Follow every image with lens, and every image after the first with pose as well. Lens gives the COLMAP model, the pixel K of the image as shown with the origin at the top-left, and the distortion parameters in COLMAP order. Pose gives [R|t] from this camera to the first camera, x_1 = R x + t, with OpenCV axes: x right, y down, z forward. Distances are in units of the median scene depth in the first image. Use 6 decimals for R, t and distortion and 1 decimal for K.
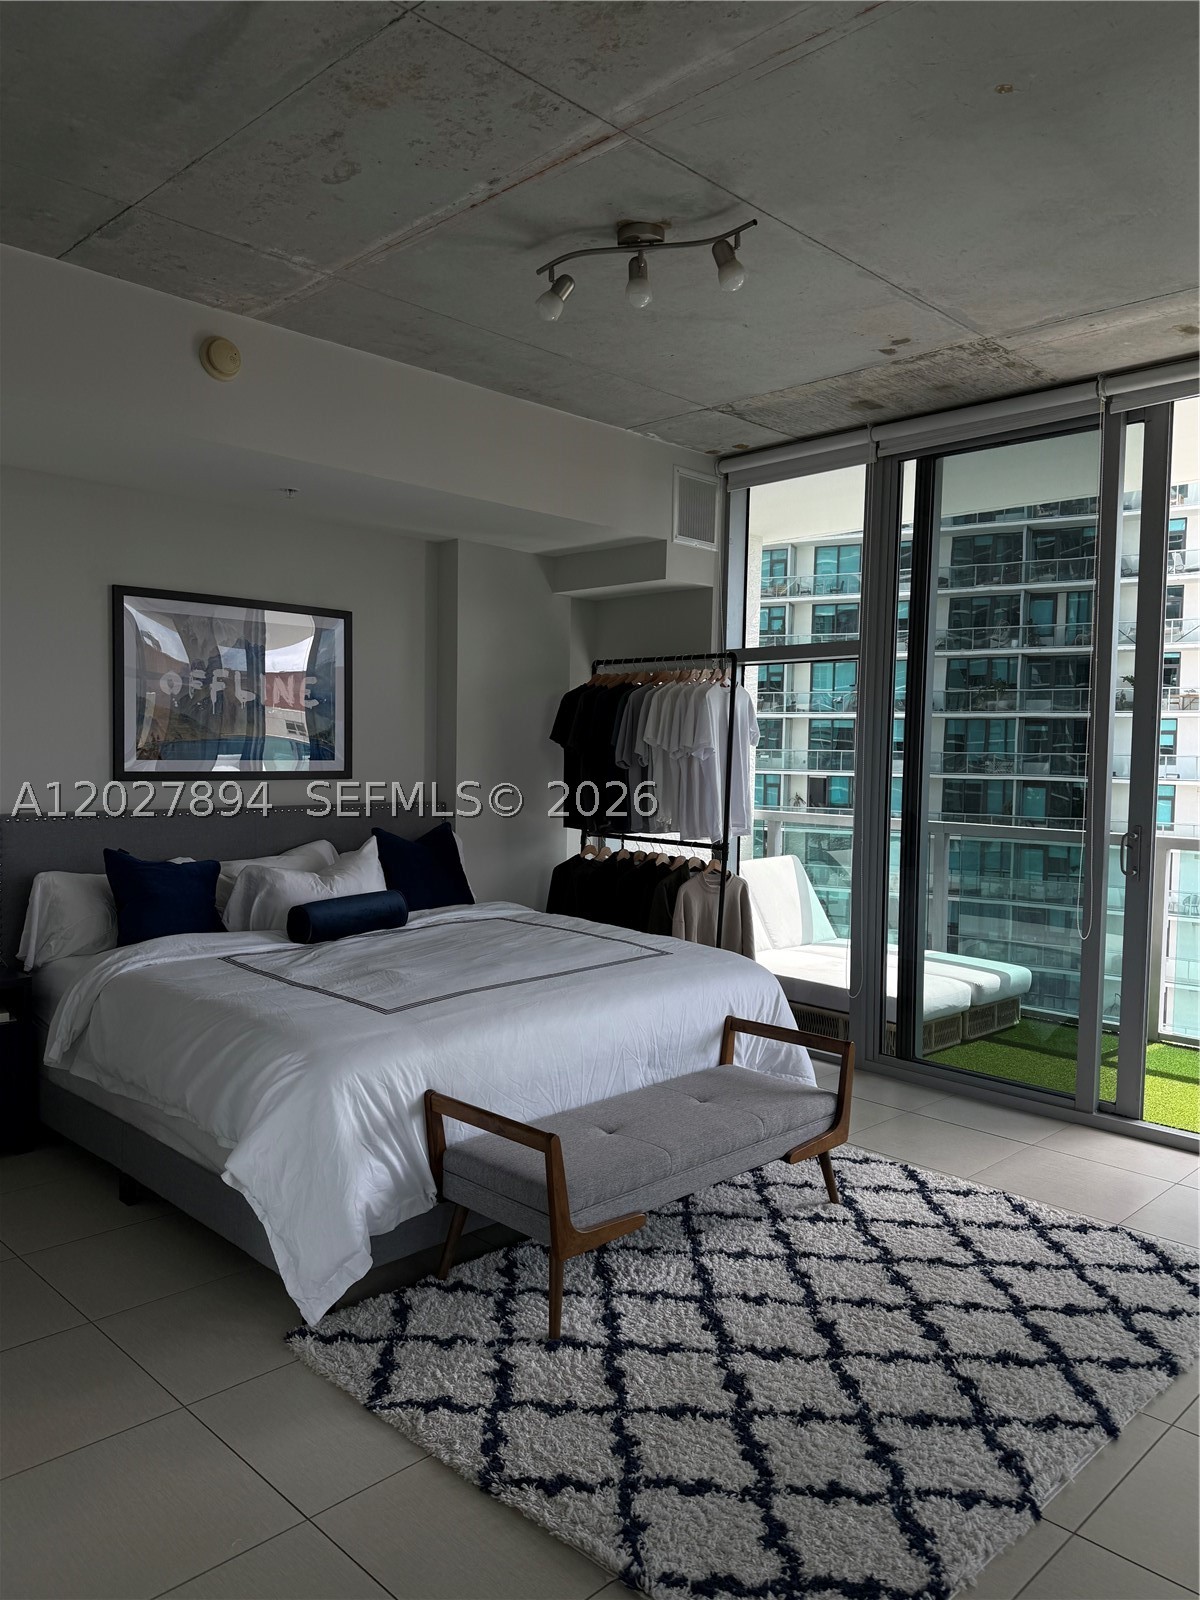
lens RADIAL K [[1153.9, 0, 591.9], [0, 1153.9, 797.2], [0, 0, 1]] dist [0.053828, -0.059421]
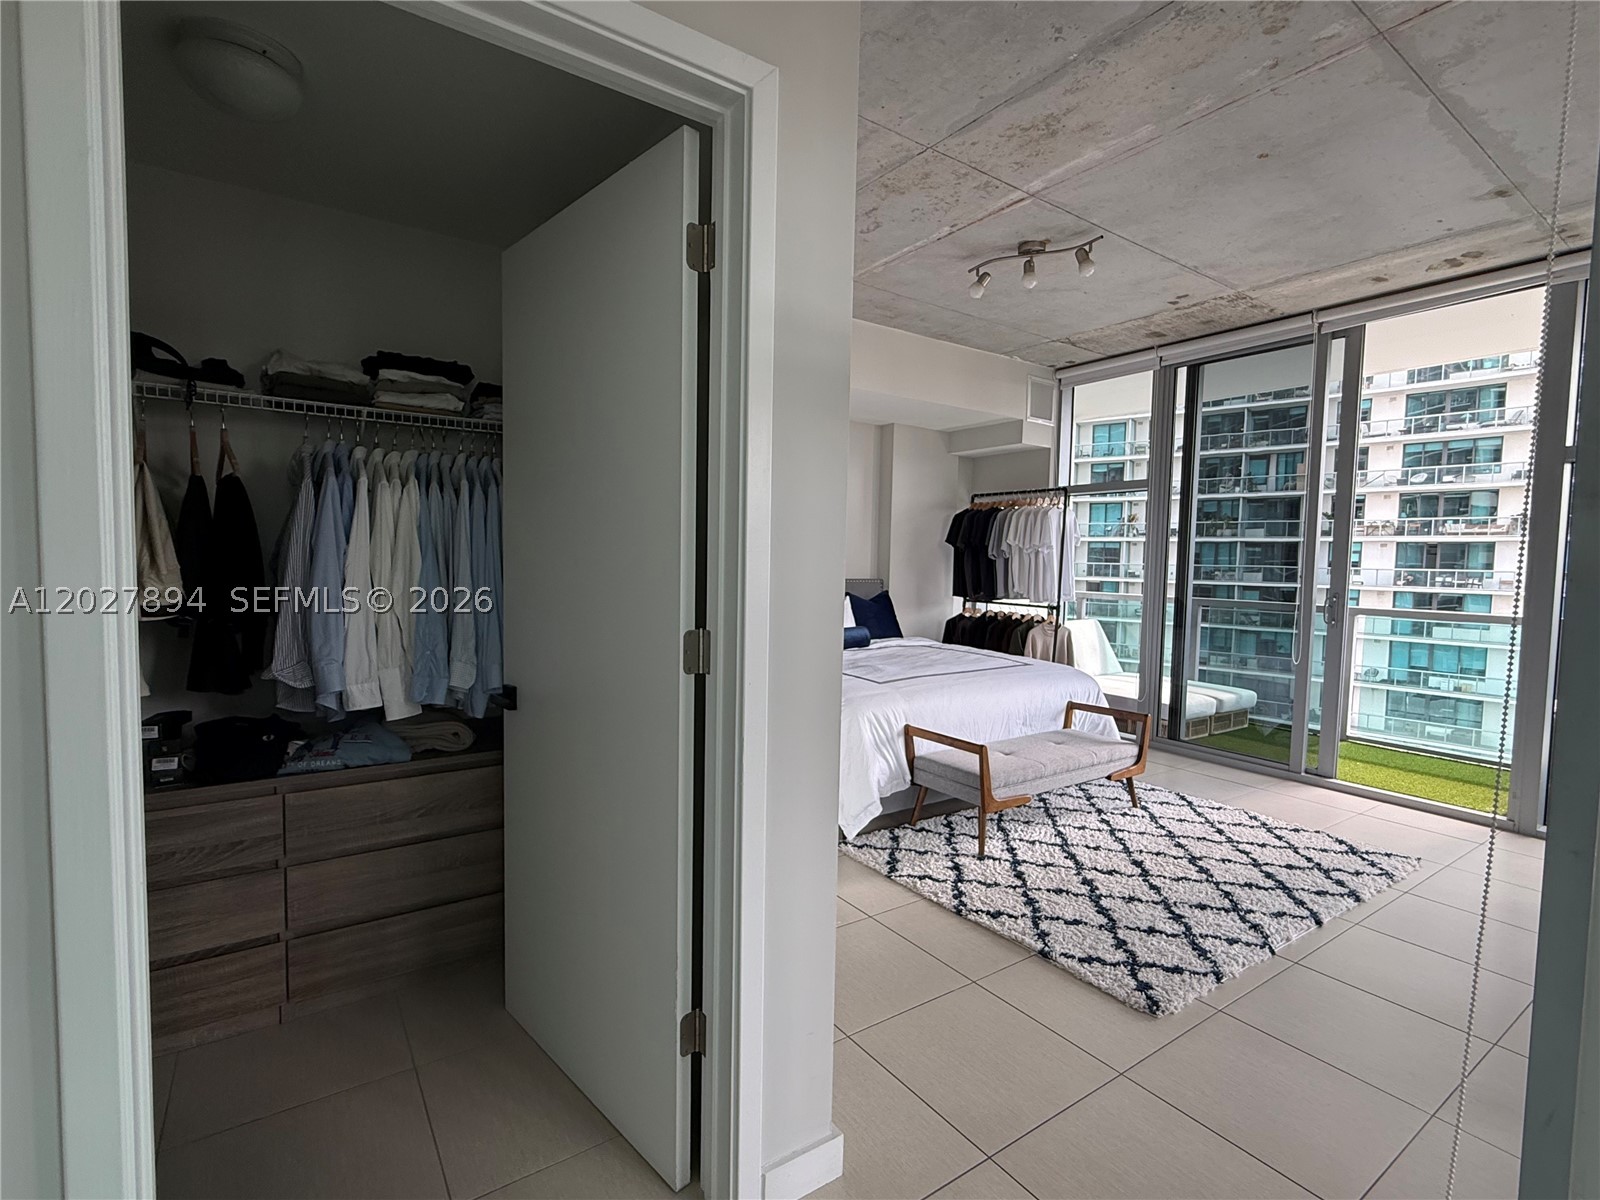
lens RADIAL K [[748.1, 0, 799.8], [0, 748.1, 596.6], [0, 0, 1]] dist [0.001802, 0.003491]
pose [[0.984222, 0.014587, -0.176334, -0.080455], [-0.013783, 0.999888, 0.005782, 0.037832], [0.176399, -0.003260, 0.984313, -0.151987]]
